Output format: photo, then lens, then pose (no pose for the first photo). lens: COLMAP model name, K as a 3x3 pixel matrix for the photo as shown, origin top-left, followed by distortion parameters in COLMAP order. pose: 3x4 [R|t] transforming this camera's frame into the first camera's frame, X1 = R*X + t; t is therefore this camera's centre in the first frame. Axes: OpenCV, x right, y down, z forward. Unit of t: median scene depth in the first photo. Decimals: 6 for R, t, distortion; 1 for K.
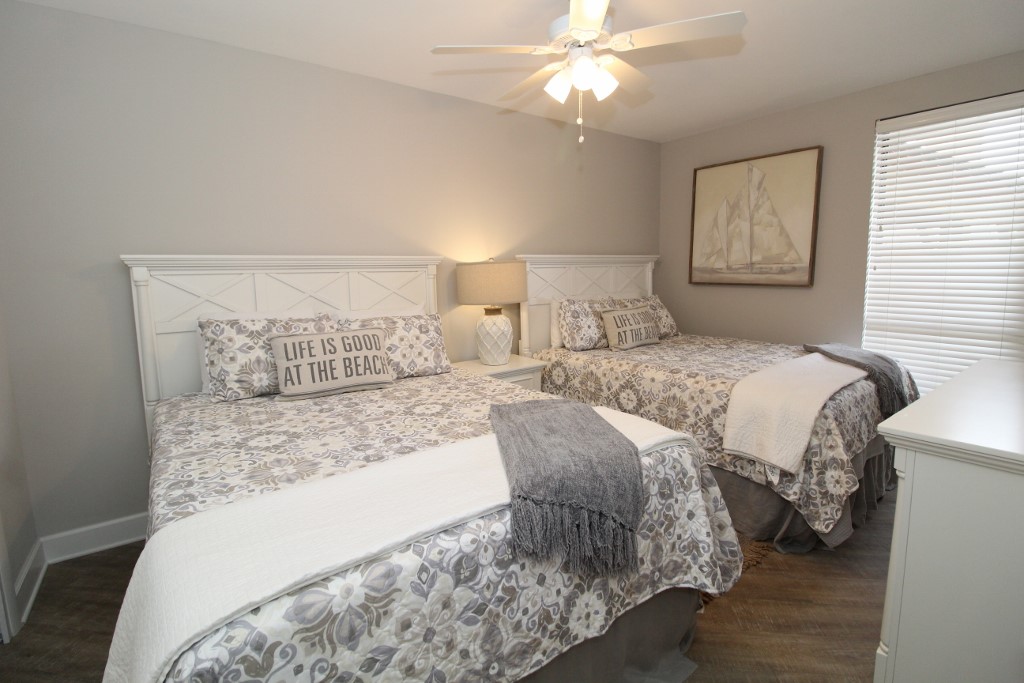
lens RADIAL K [[473.9, 0, 514.3], [0, 473.9, 343.6], [0, 0, 1]] dist [-0.012207, -0.002287]
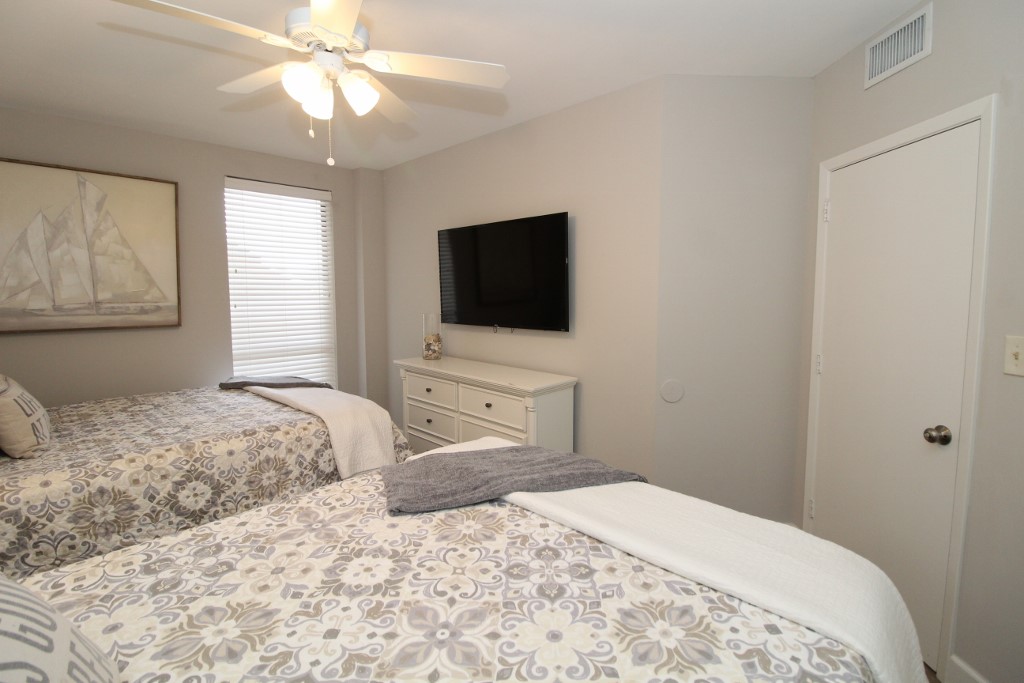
lens RADIAL K [[473.9, 0, 512.7], [0, 473.9, 341.3], [0, 0, 1]] dist [-0.012207, -0.002287]
pose [[-0.172989, -0.088929, 0.980901, -0.455899], [0.151729, 0.981621, 0.115753, -0.105417], [-0.973166, 0.168855, -0.156317, 0.531483]]
